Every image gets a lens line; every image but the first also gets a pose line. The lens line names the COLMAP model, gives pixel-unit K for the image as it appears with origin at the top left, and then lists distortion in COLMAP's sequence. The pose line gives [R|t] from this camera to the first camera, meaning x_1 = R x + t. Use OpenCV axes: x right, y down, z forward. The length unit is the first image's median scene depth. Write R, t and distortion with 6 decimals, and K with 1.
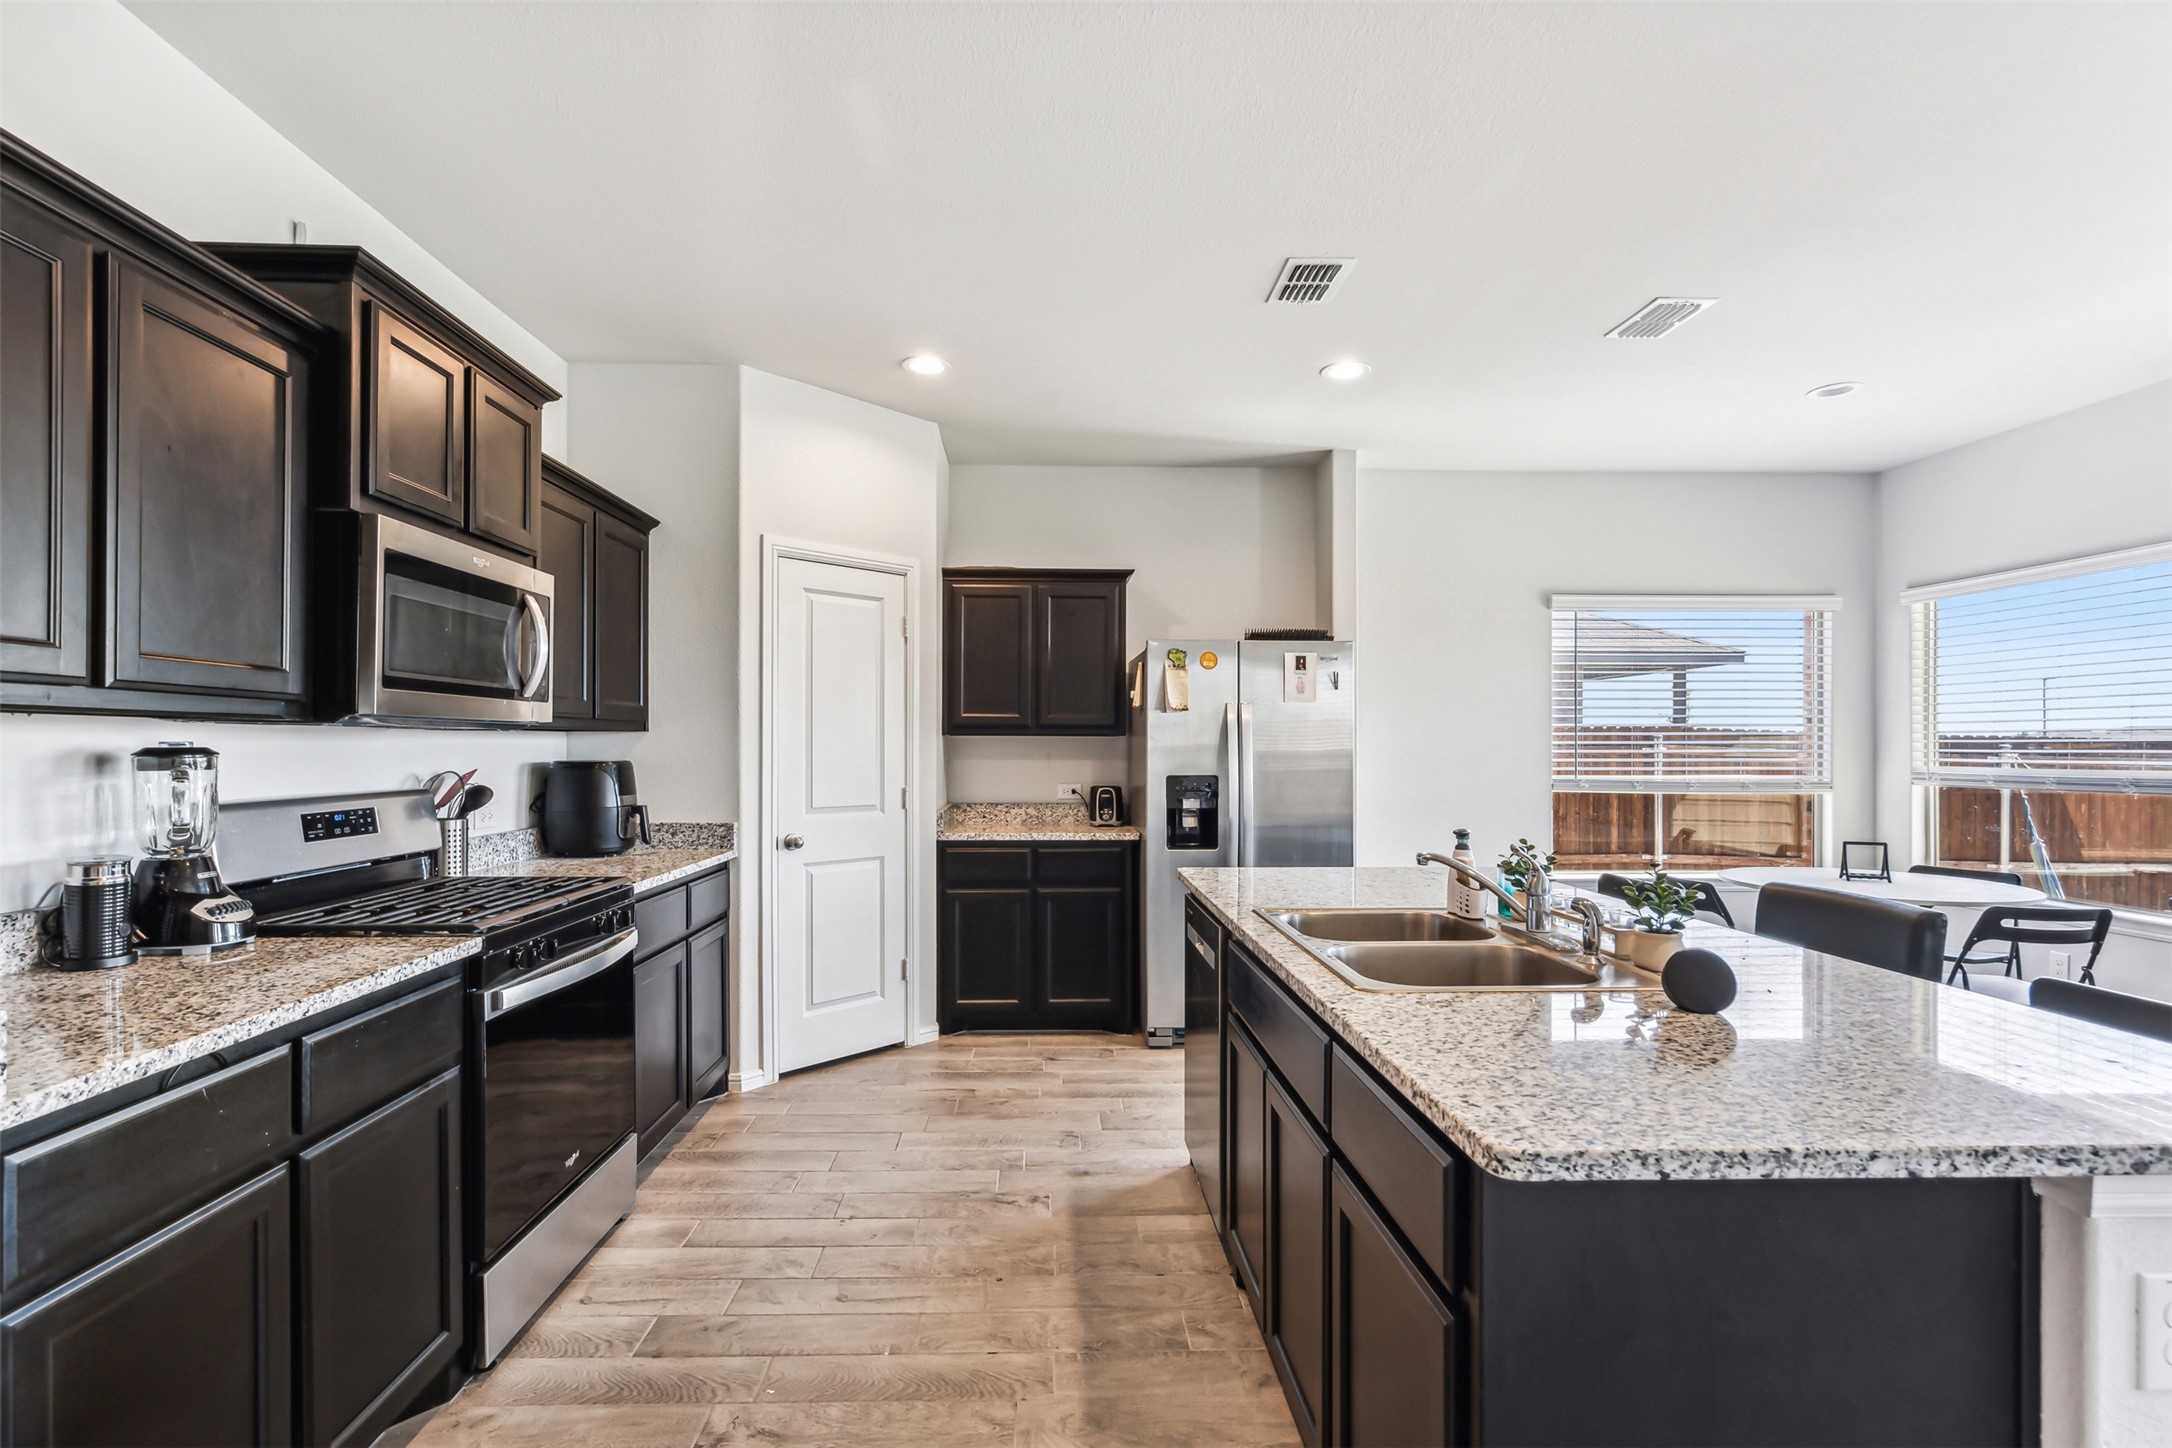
lens RADIAL K [[1020.7, 0, 1083.1], [0, 1020.7, 747.3], [0, 0, 1]] dist [-0.004238, 0.002492]
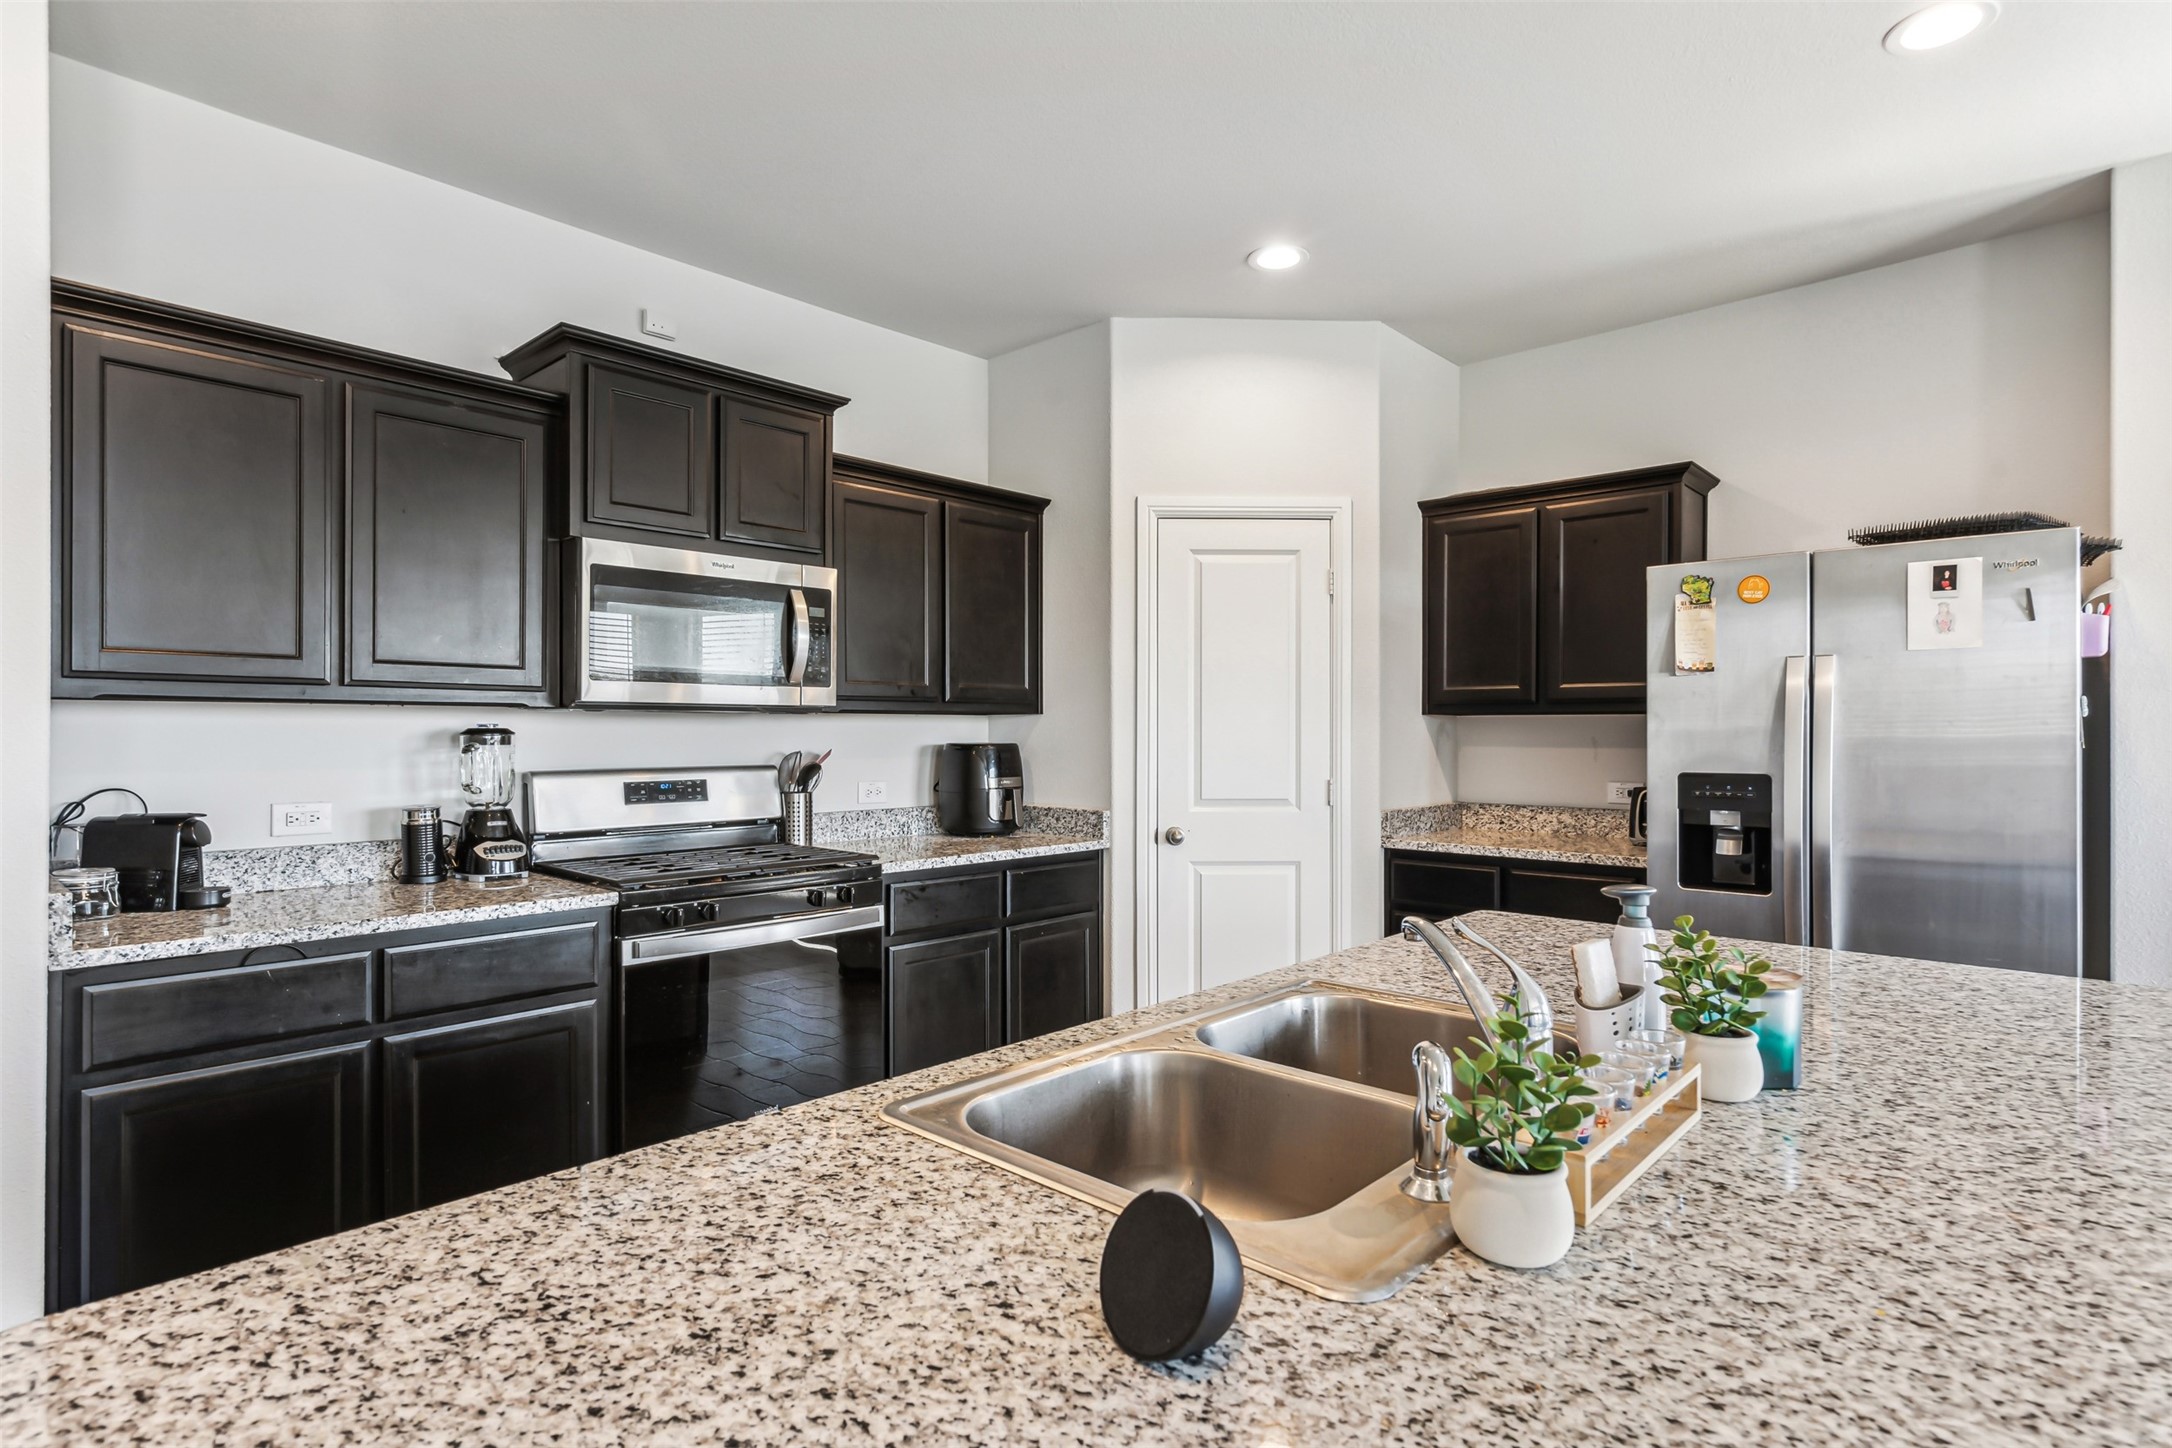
lens RADIAL K [[1118.0, 0, 1073.2], [0, 1118.0, 730.7], [0, 0, 1]] dist [0.002018, 0.001007]
pose [[0.695029, -0.001715, -0.718980, 0.483242], [-0.000708, 0.999995, -0.003070, 0.004919], [0.718981, 0.002643, 0.695024, 0.349300]]
